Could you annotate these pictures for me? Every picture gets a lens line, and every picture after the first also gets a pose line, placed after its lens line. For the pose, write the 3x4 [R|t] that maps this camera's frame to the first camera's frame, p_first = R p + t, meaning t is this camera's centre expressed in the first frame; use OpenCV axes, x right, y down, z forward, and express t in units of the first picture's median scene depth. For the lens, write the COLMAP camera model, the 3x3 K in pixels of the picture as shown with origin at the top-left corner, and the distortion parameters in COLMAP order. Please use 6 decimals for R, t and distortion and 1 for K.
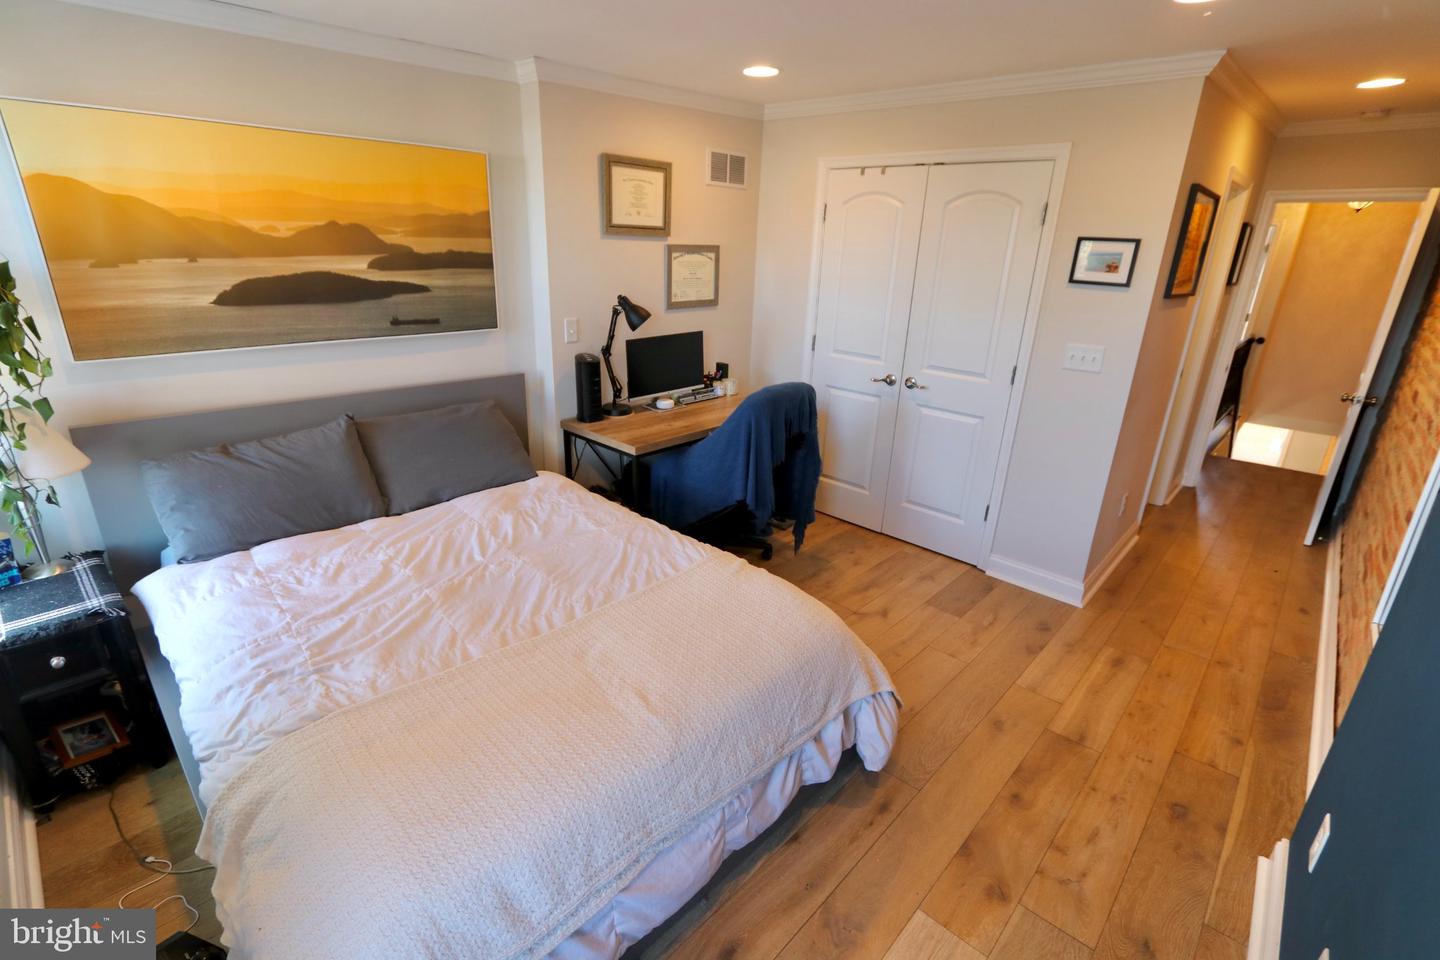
lens RADIAL K [[666.4, 0, 714.6], [0, 666.4, 480.2], [0, 0, 1]] dist [-0.020290, 0.000725]
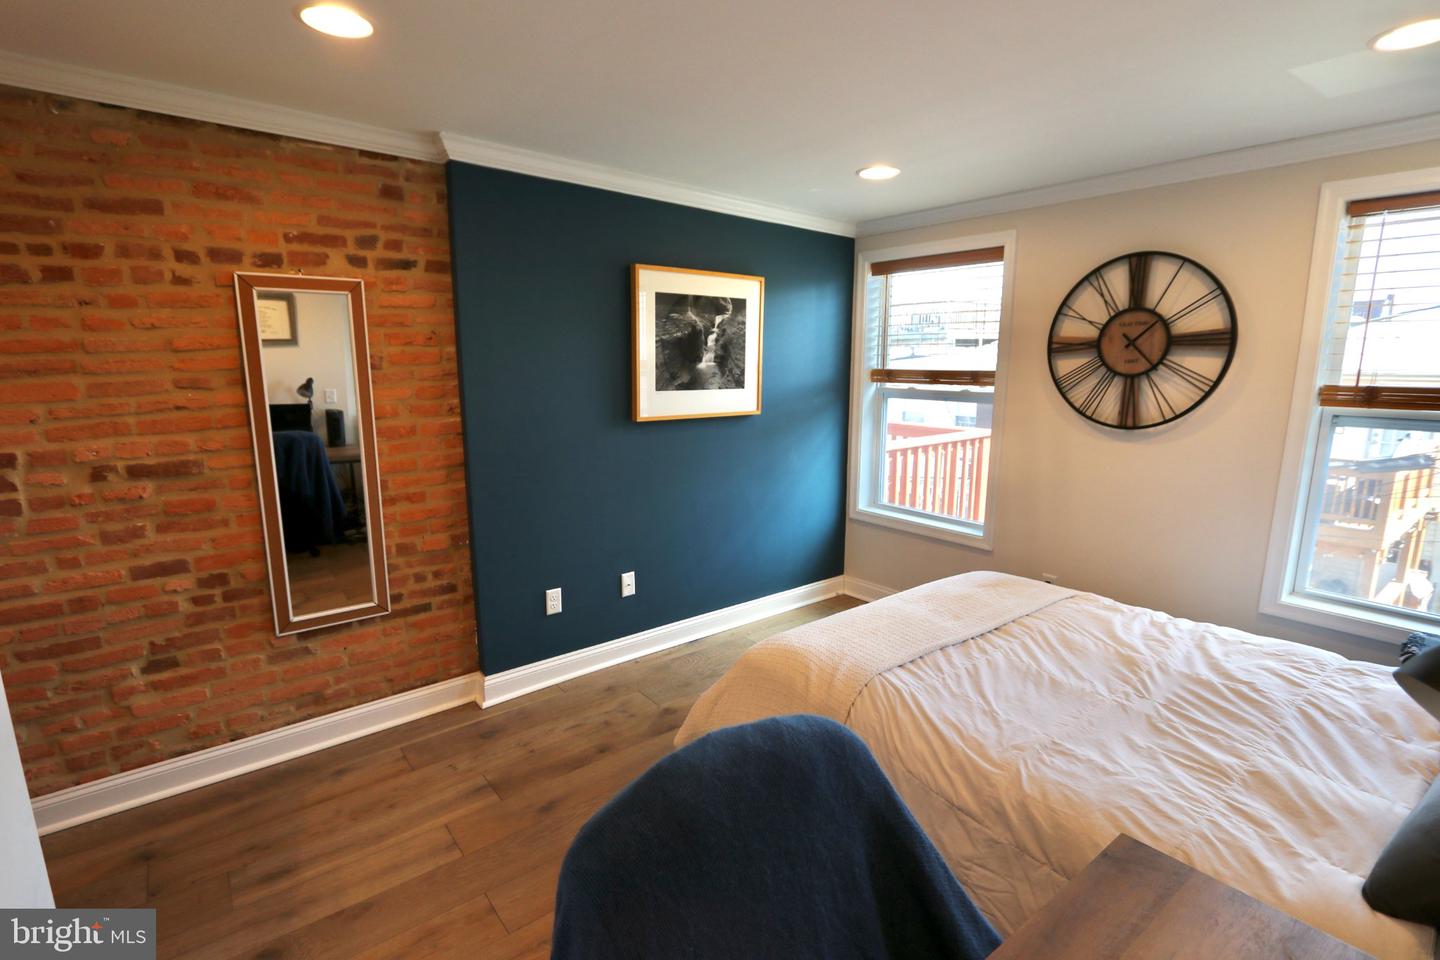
lens RADIAL K [[666.4, 0, 720.3], [0, 666.4, 480.5], [0, 0, 1]] dist [-0.020290, 0.000725]
pose [[-0.987927, -0.054221, 0.145120, 0.073986], [0.026756, 0.862956, 0.504569, -0.512779], [-0.152591, 0.502361, -0.851087, 1.565528]]
